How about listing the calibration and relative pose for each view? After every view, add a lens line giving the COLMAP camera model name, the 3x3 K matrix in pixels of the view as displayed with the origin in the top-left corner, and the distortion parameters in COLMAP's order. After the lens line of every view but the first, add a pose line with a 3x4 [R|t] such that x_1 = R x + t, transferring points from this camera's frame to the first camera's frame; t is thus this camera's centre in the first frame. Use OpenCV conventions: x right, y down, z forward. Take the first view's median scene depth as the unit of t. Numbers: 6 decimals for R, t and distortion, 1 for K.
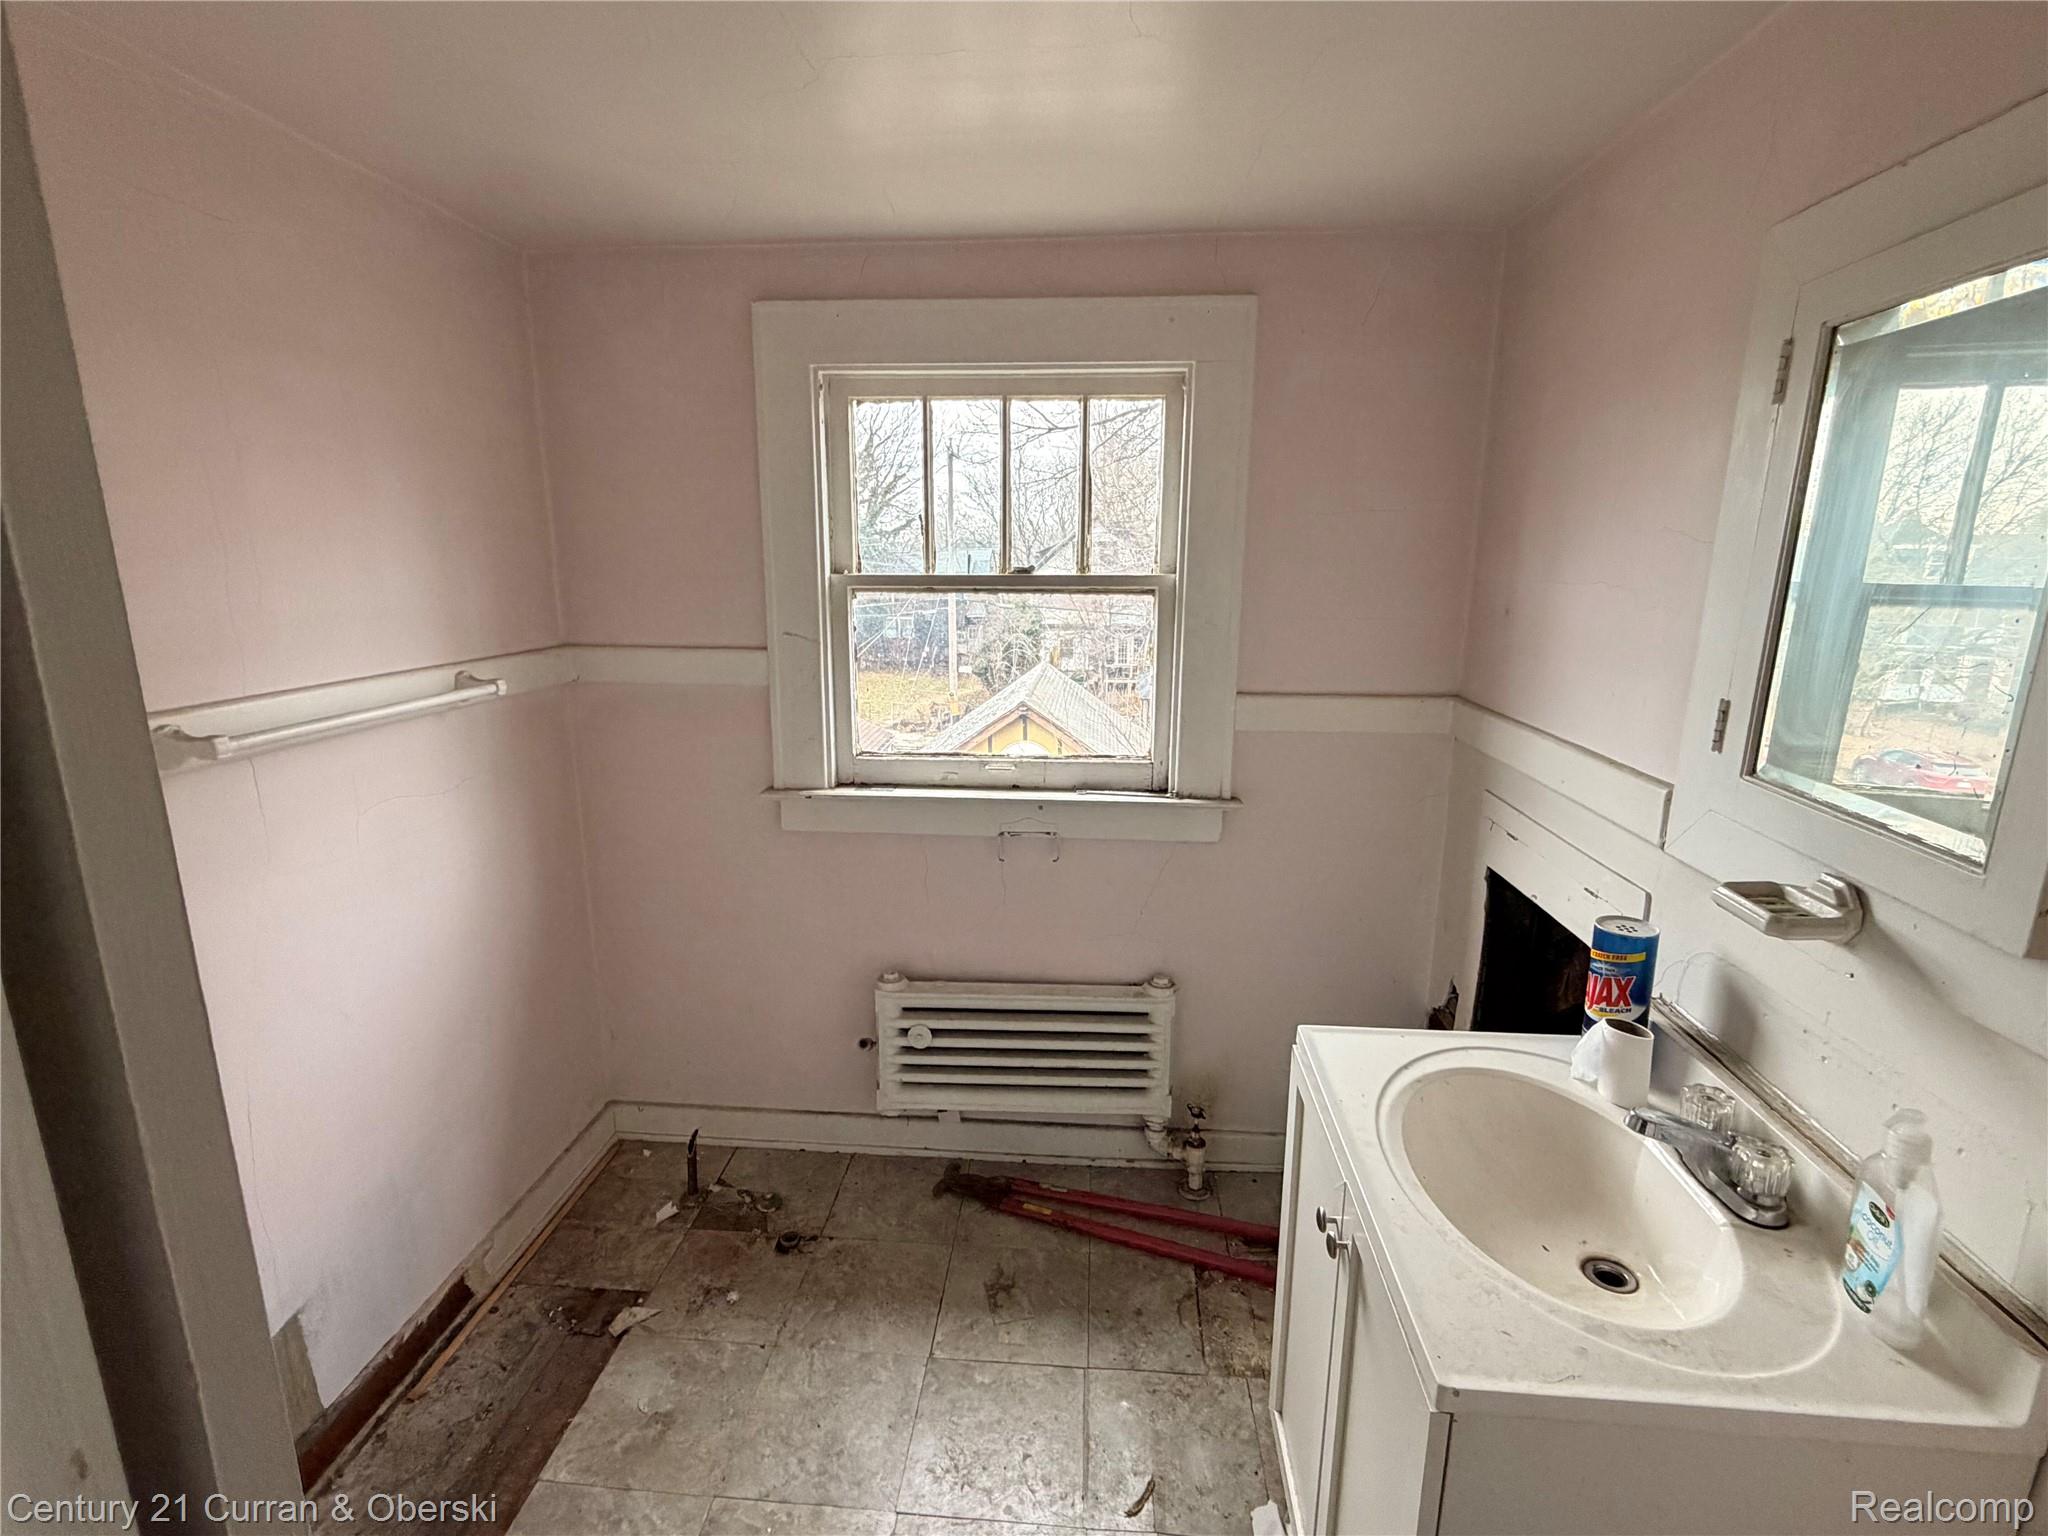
lens RADIAL K [[952.1, 0, 1023.6], [0, 952.1, 774.5], [0, 0, 1]] dist [-0.000353, 0.000778]
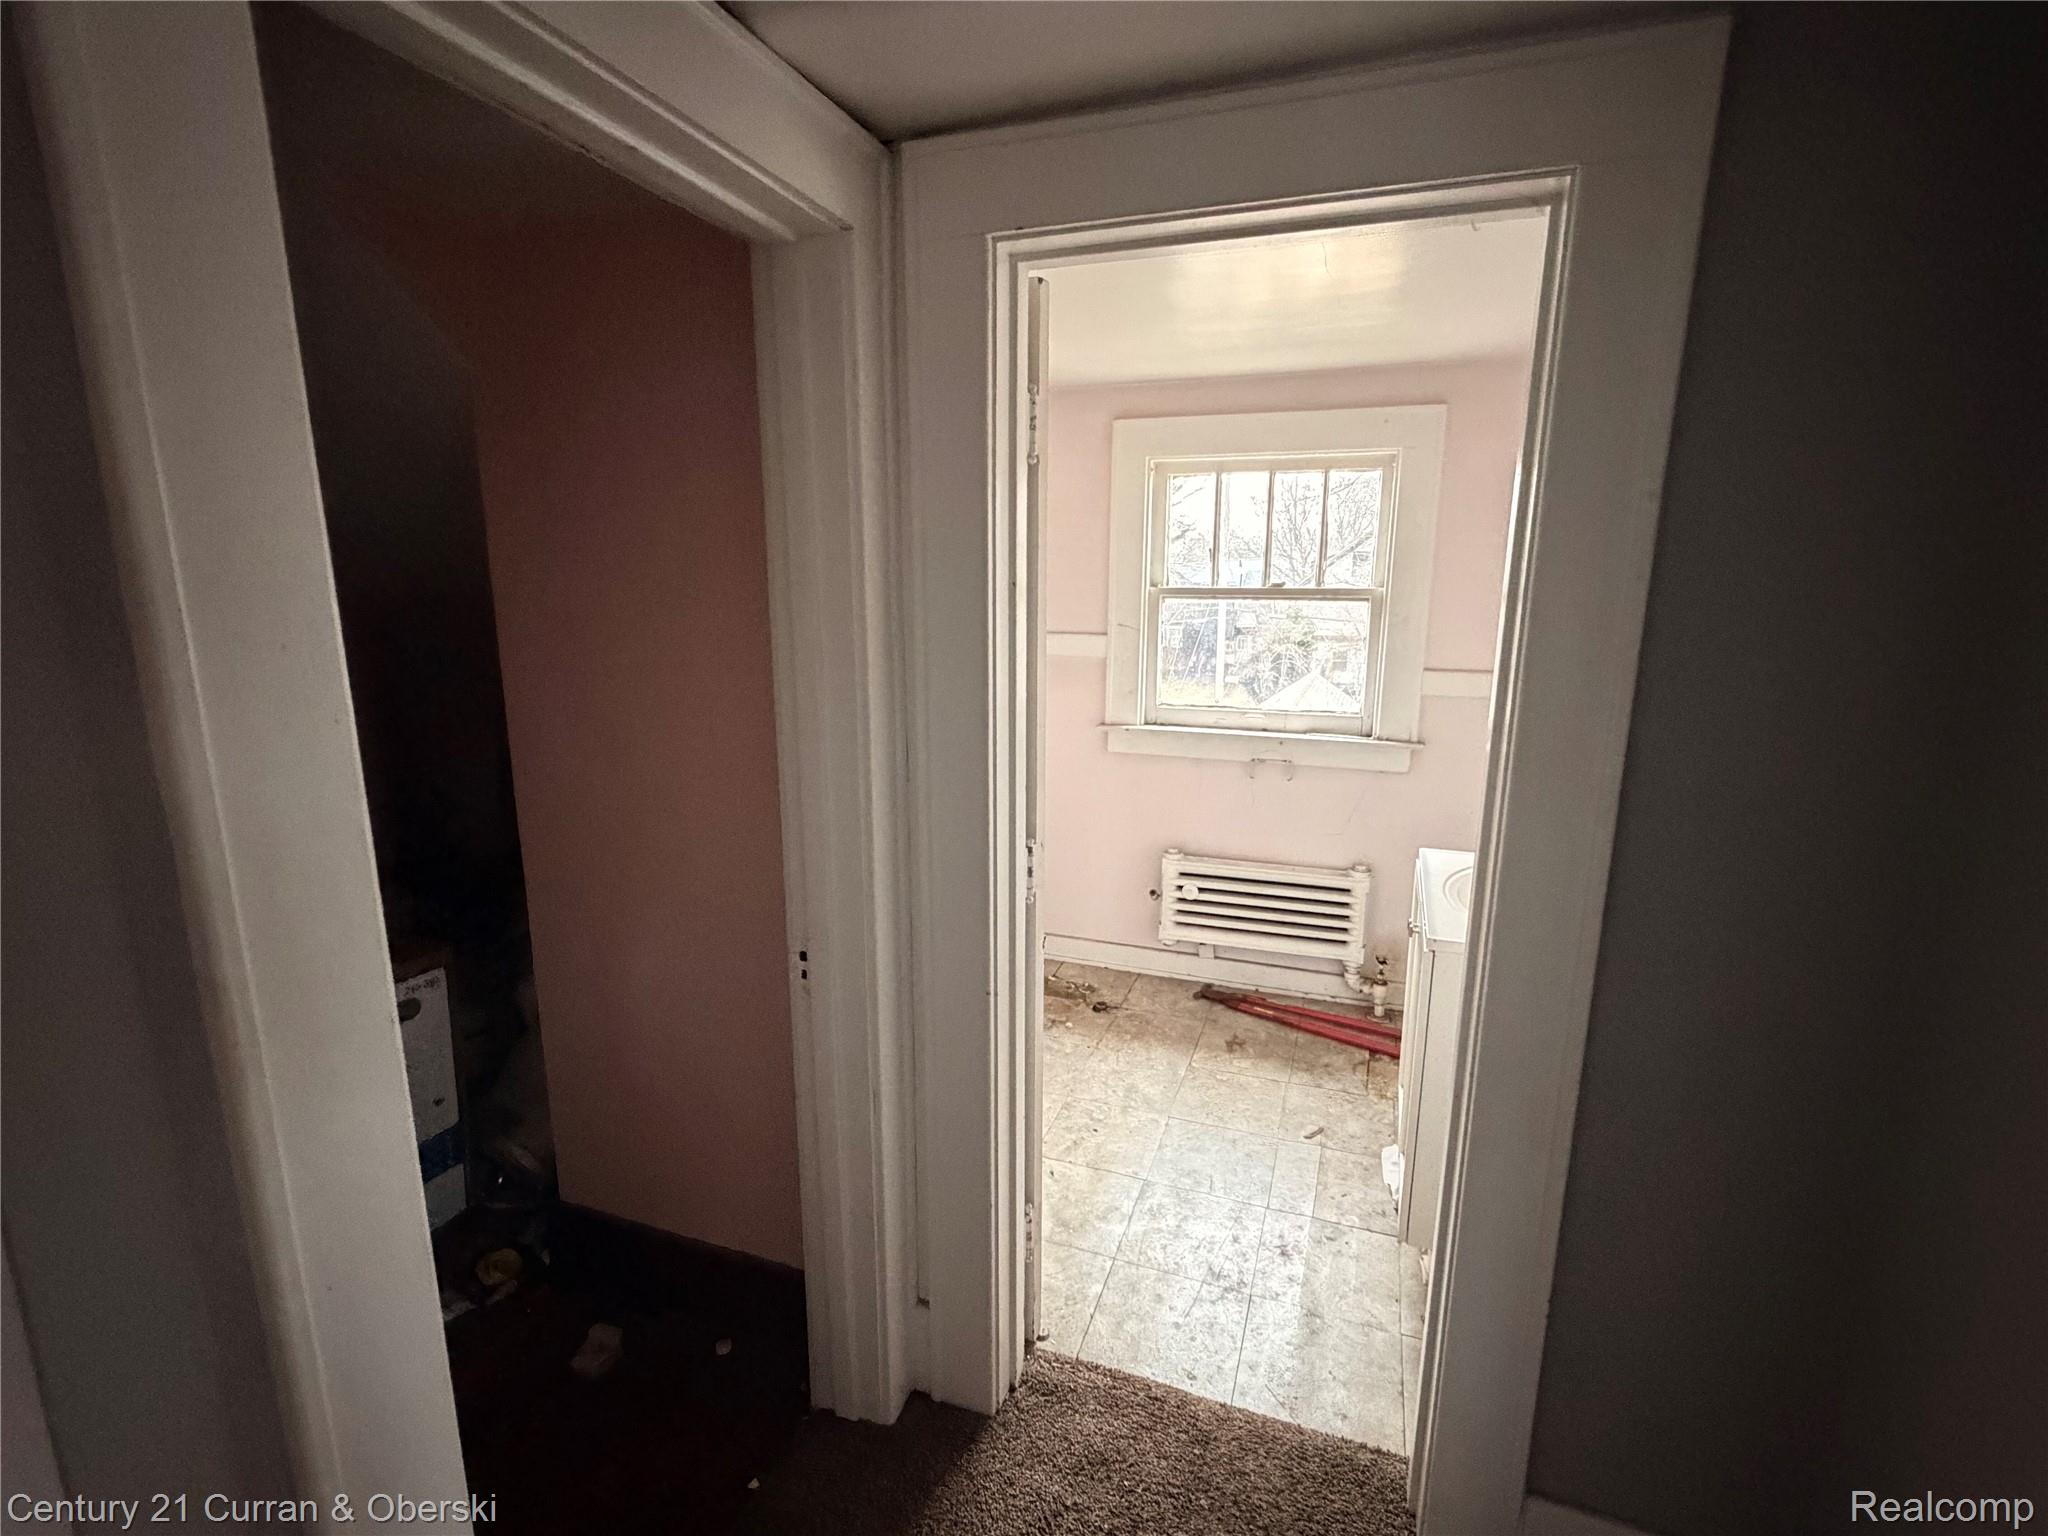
lens RADIAL K [[952.1, 0, 1019.0], [0, 952.1, 765.5], [0, 0, 1]] dist [-0.000353, 0.000778]
pose [[0.960689, 0.053511, -0.272420, 0.031157], [-0.058672, 0.998219, -0.010830, 0.108128], [0.271355, 0.026387, 0.962118, -0.536960]]
